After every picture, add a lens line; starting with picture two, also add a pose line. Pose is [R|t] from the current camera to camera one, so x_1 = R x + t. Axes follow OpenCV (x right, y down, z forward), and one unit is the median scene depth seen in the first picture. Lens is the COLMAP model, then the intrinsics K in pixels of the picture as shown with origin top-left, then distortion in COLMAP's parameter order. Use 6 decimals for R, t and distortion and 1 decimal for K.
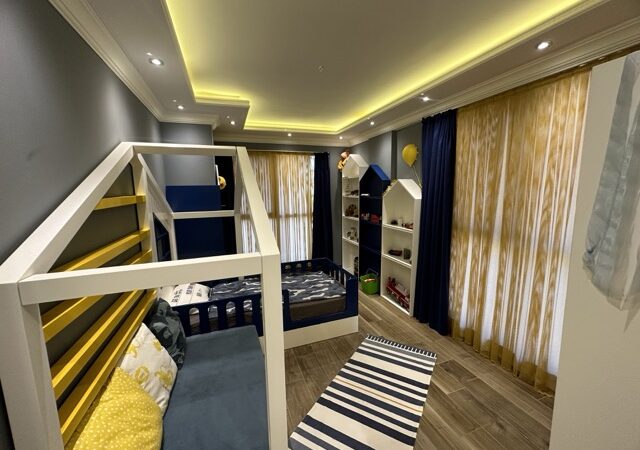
lens RADIAL K [[255.0, 0, 319.8], [0, 255.0, 223.4], [0, 0, 1]] dist [-0.000243, 0.000095]
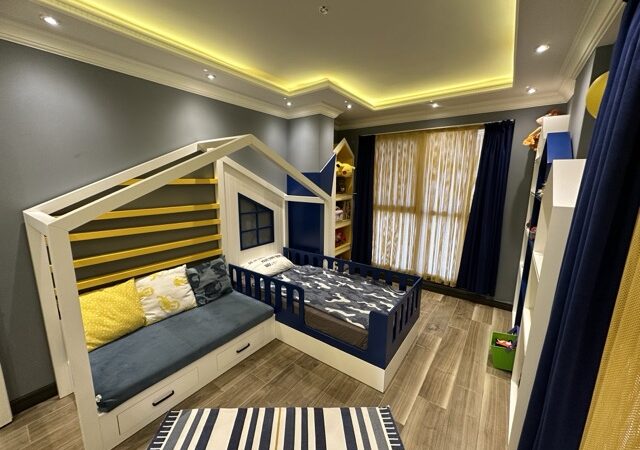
lens RADIAL K [[255.0, 0, 319.8], [0, 255.0, 223.4], [0, 0, 1]] dist [-0.000243, 0.000095]
pose [[0.552392, 0.165915, -0.816906, 0.518157], [-0.130685, 0.985110, 0.111708, -0.065442], [0.823276, 0.045051, 0.565850, 0.452217]]
